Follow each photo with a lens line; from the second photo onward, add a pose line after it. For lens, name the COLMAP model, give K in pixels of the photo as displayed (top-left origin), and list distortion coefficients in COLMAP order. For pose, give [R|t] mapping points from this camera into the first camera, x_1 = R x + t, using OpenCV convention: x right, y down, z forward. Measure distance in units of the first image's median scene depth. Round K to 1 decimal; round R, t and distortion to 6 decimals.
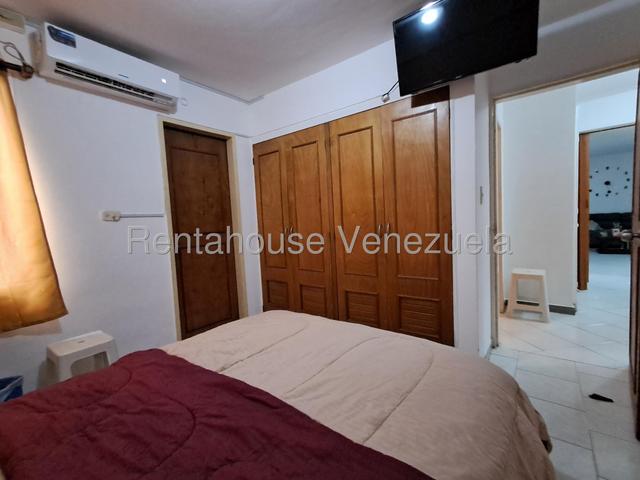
lens RADIAL K [[290.9, 0, 319.2], [0, 290.9, 240.2], [0, 0, 1]] dist [0.009314, -0.001352]
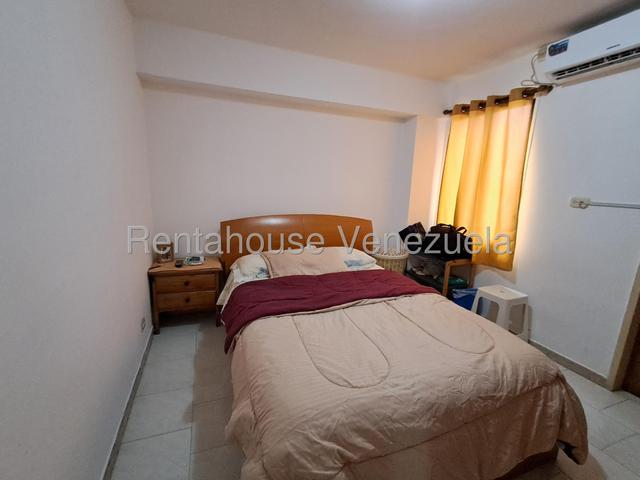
lens RADIAL K [[290.9, 0, 320.4], [0, 290.9, 239.7], [0, 0, 1]] dist [0.009314, -0.001352]
pose [[-0.535434, 0.193992, -0.821996, 0.639784], [-0.067218, 0.960388, 0.270437, -0.176658], [0.841898, 0.200054, -0.501185, 0.799574]]
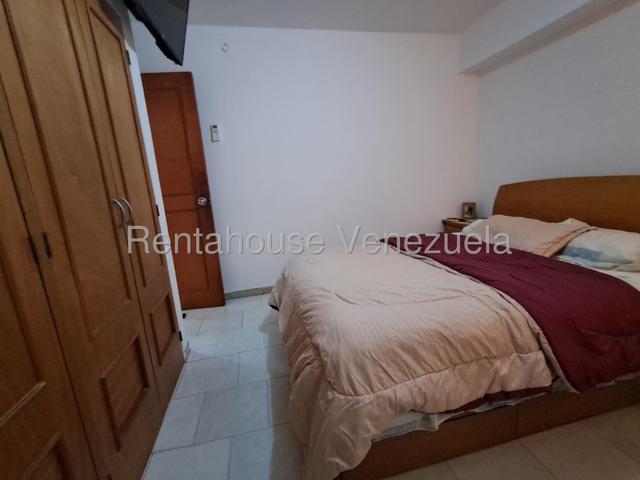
lens RADIAL K [[290.9, 0, 320.8], [0, 290.9, 239.2], [0, 0, 1]] dist [0.009314, -0.001352]
pose [[-0.752928, -0.040141, 0.656878, -0.459646], [0.143078, 0.964278, 0.222925, -0.049929], [-0.642362, 0.261831, -0.720289, 1.299377]]
